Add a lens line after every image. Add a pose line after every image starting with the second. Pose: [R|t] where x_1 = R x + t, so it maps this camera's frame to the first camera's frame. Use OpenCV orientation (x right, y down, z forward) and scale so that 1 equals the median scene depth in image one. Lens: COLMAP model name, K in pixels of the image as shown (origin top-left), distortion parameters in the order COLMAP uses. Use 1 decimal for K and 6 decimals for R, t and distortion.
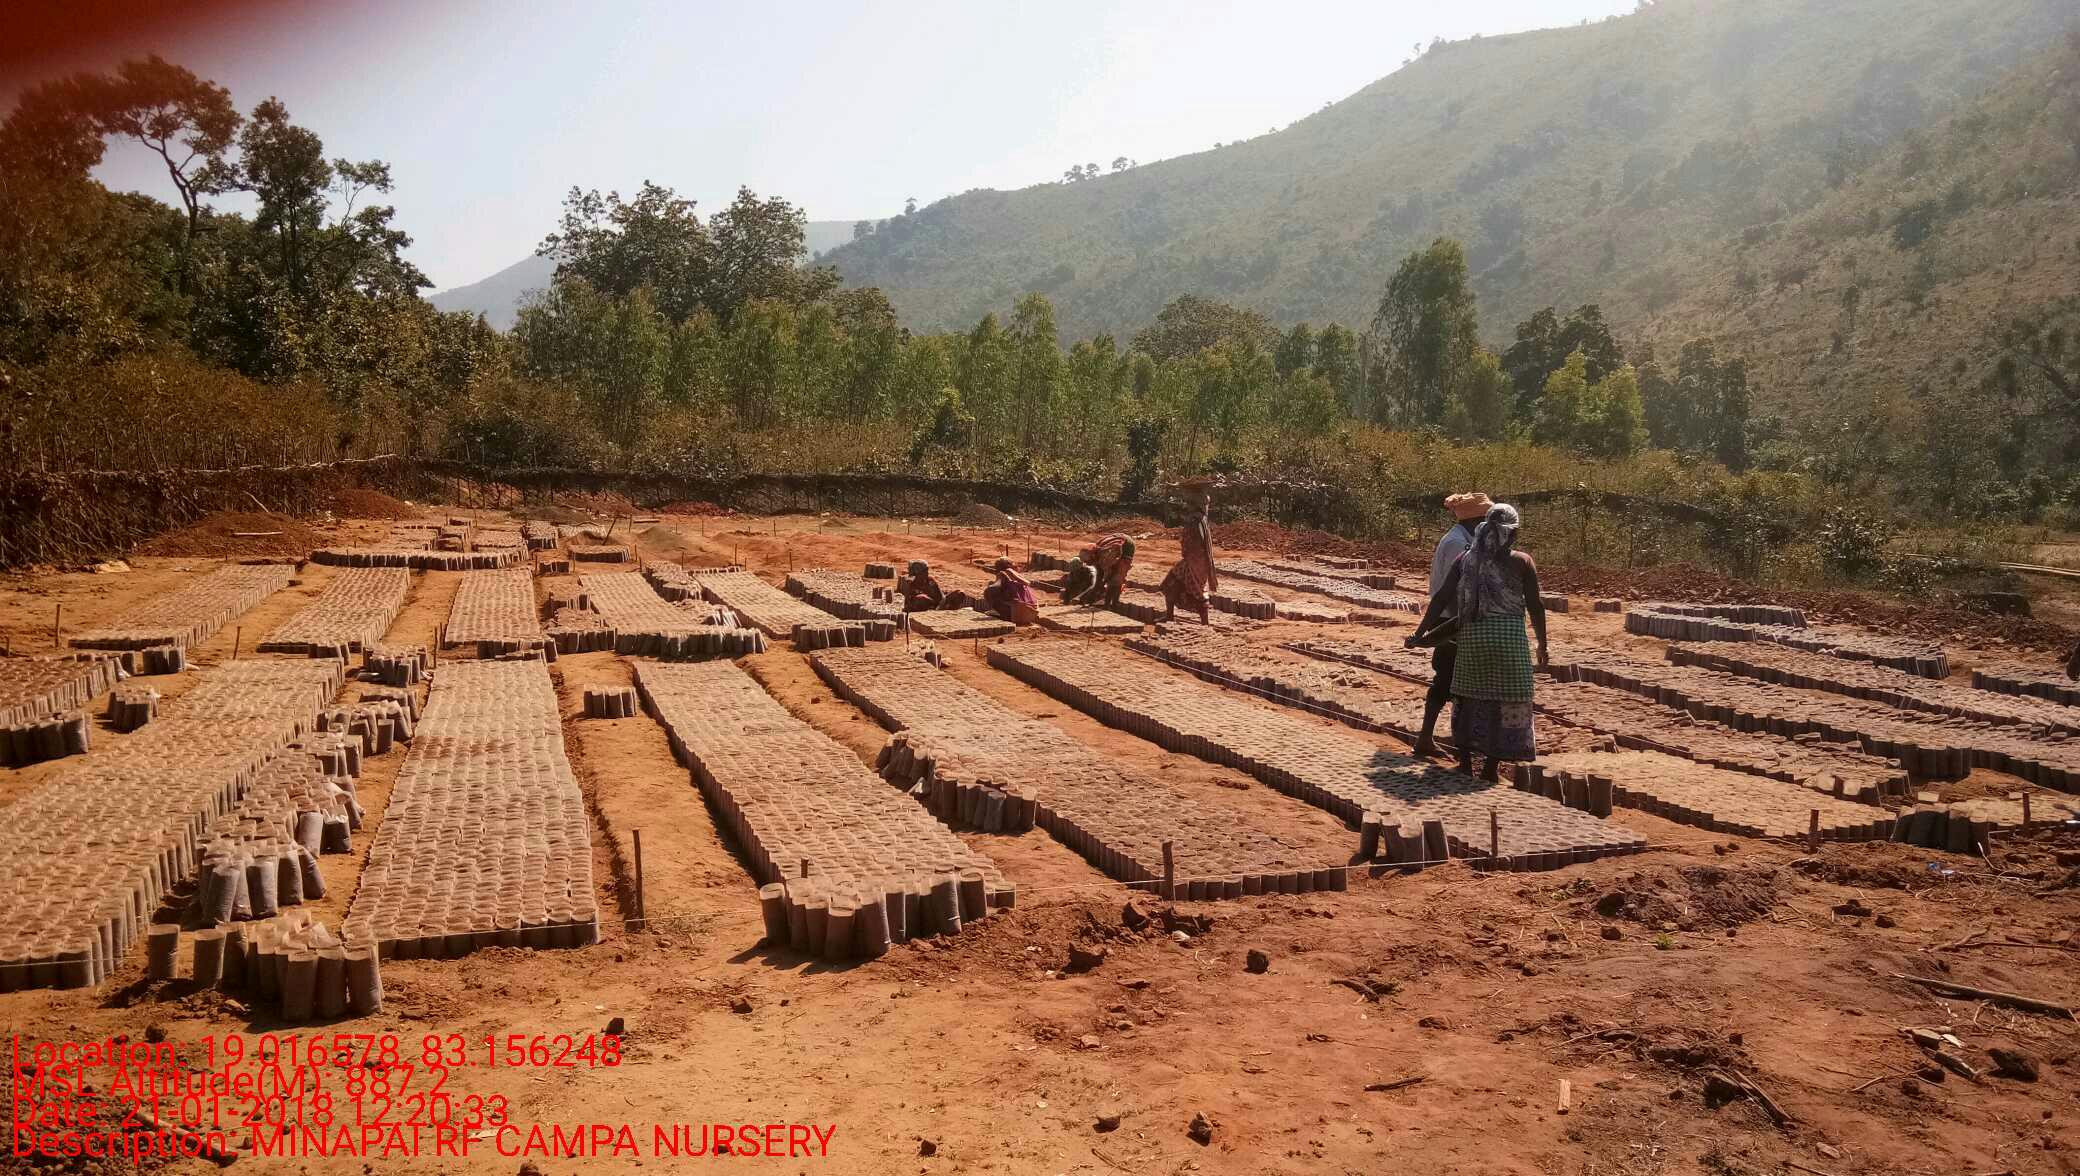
lens RADIAL K [[1607.8, 0, 1025.4], [0, 1607.8, 615.0], [0, 0, 1]] dist [0.110635, -0.152812]
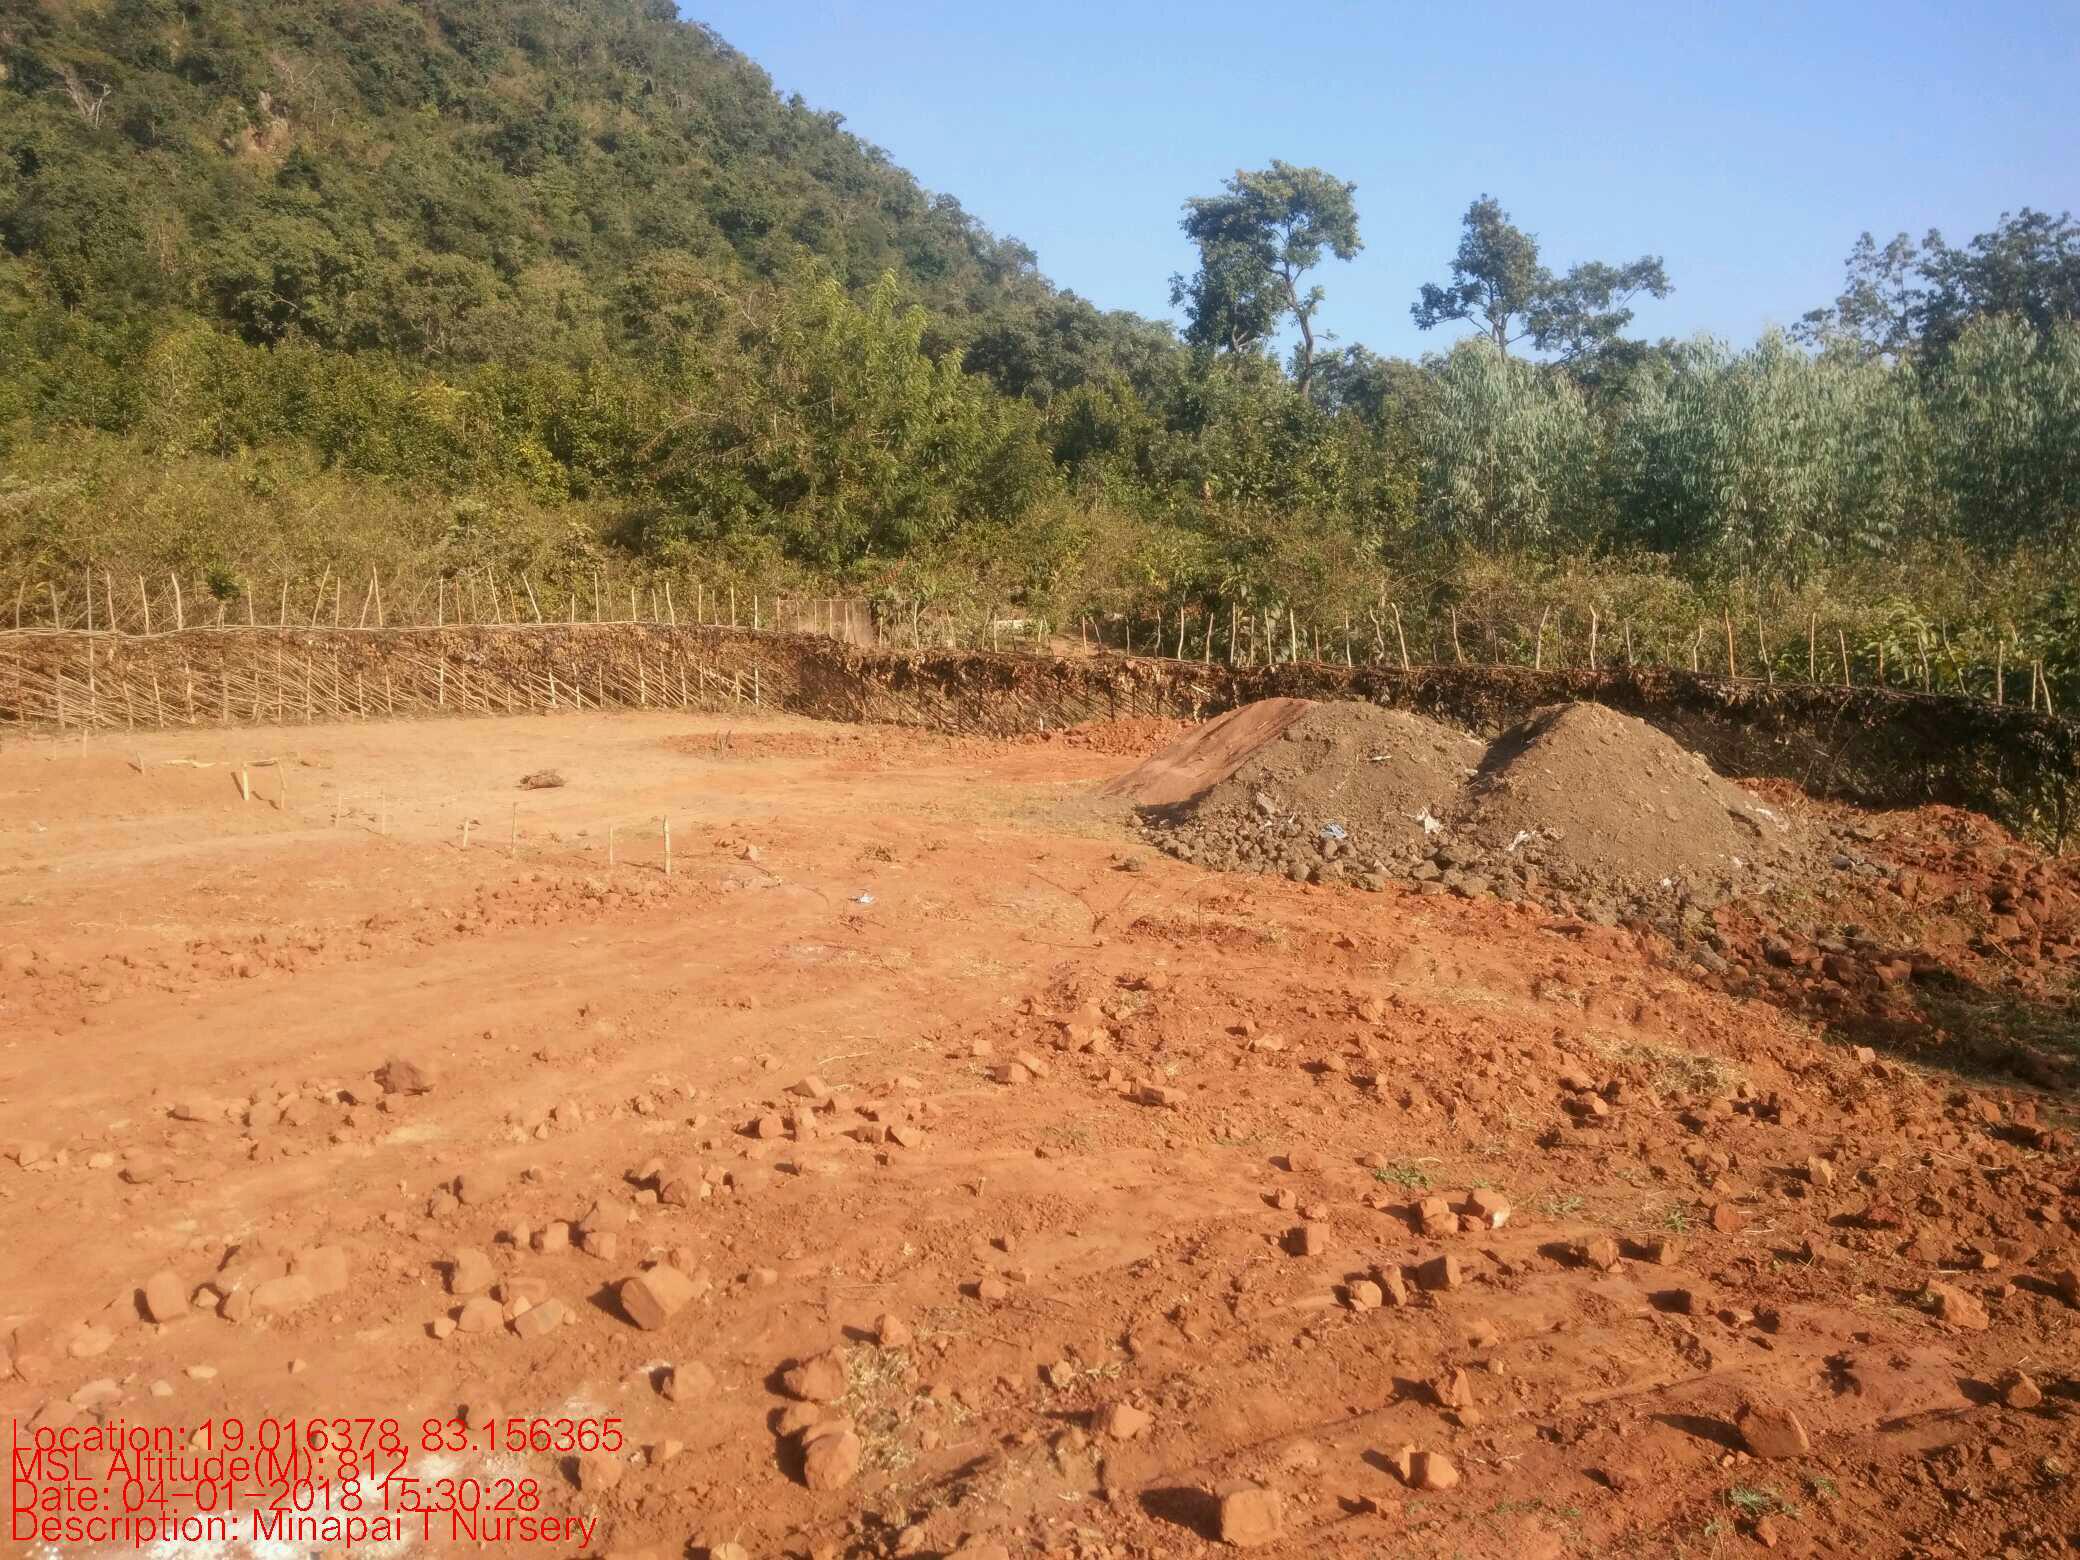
lens RADIAL K [[1632.6, 0, 1063.0], [0, 1632.6, 745.9], [0, 0, 1]] dist [0.051131, -0.052265]
pose [[0.606100, 0.051659, -0.793709, 0.080127], [-0.080967, 0.996712, 0.003043, -0.037275], [0.791257, 0.062420, 0.608290, 0.417168]]
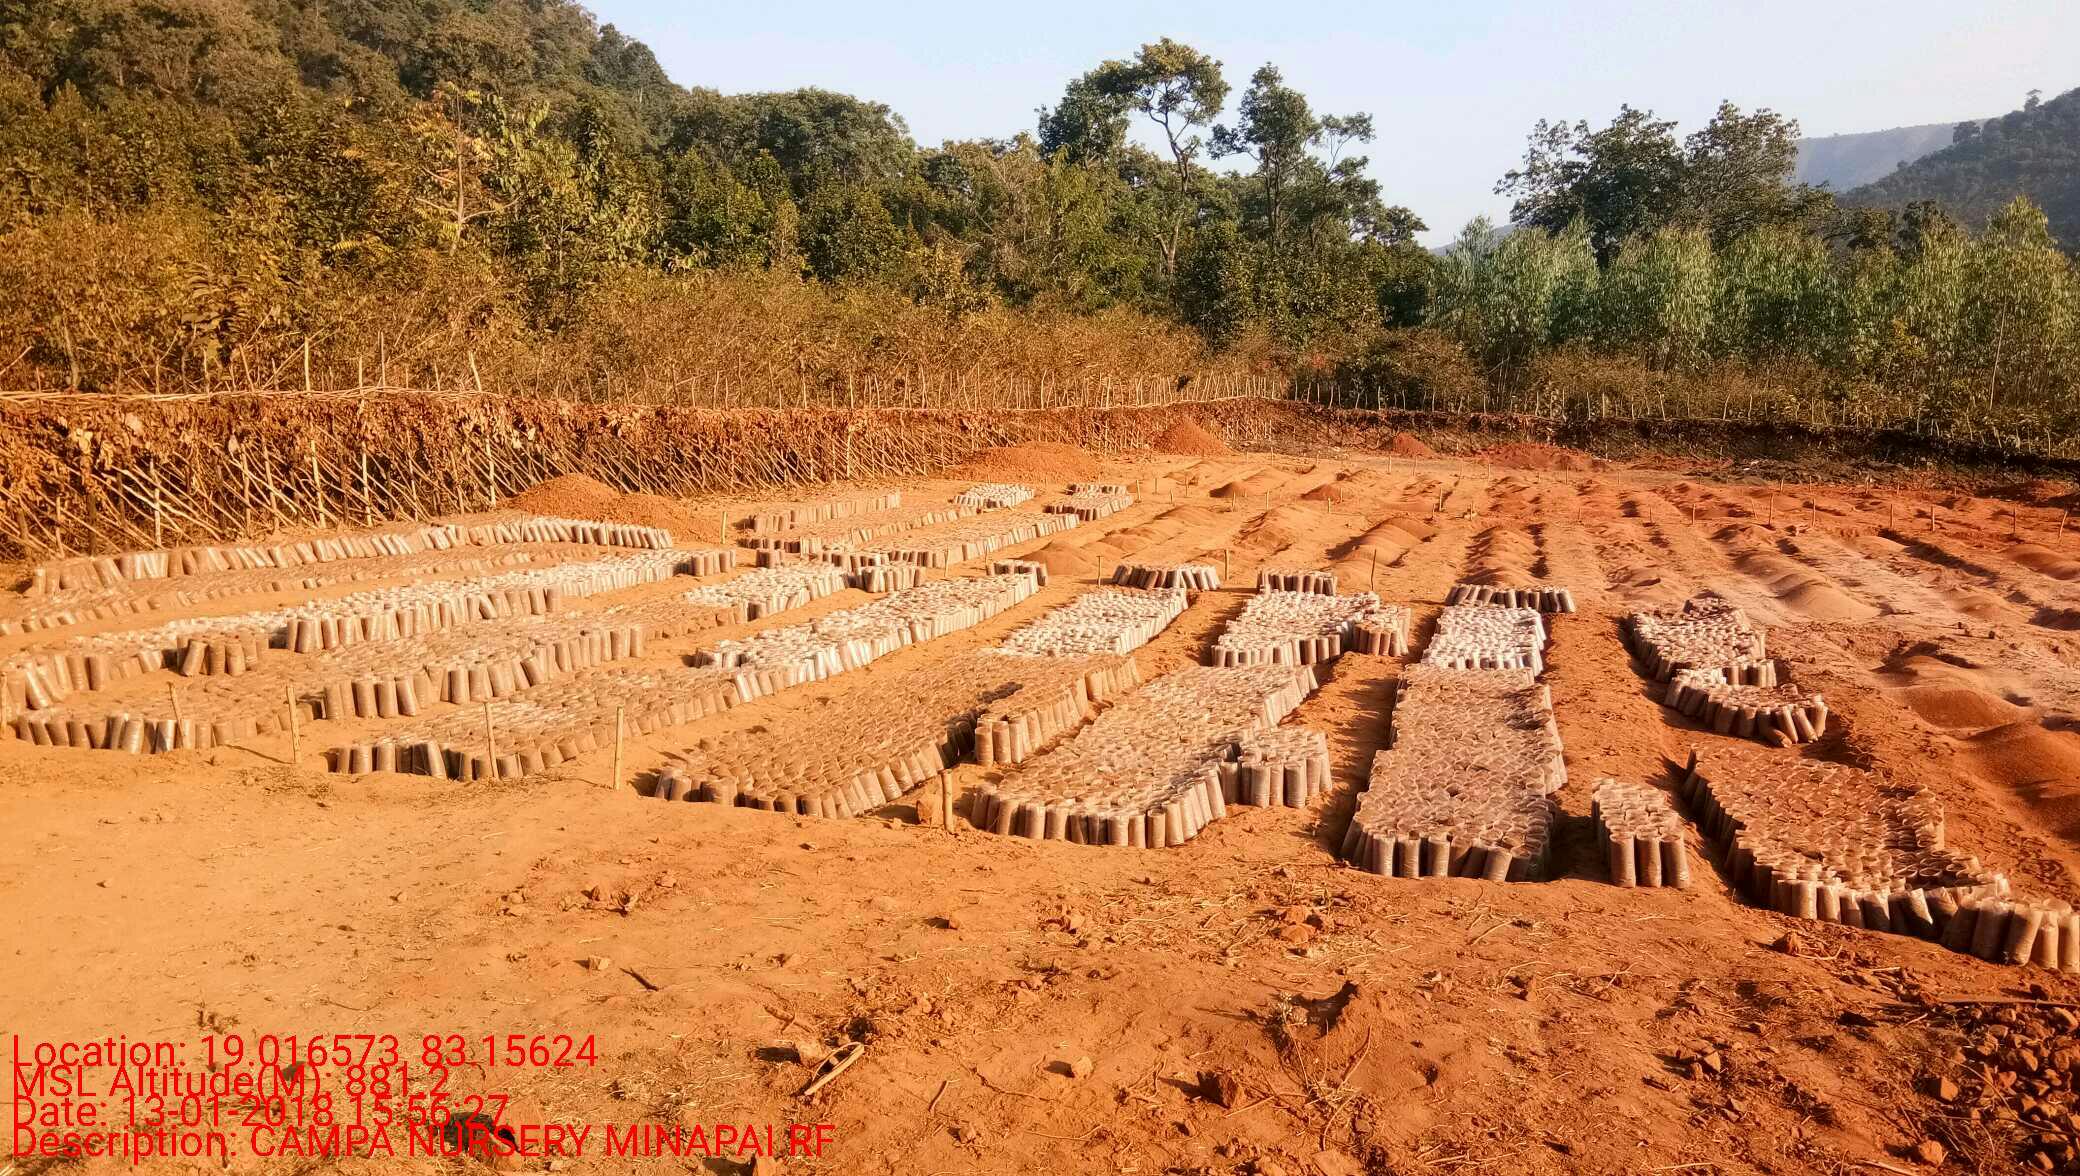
lens RADIAL K [[1607.8, 0, 1037.1], [0, 1607.8, 631.7], [0, 0, 1]] dist [0.110635, -0.152812]
pose [[0.823159, 0.093665, -0.560032, 0.063311], [-0.067315, 0.995443, 0.067544, -0.002731], [0.563806, -0.017901, 0.825713, 0.015495]]
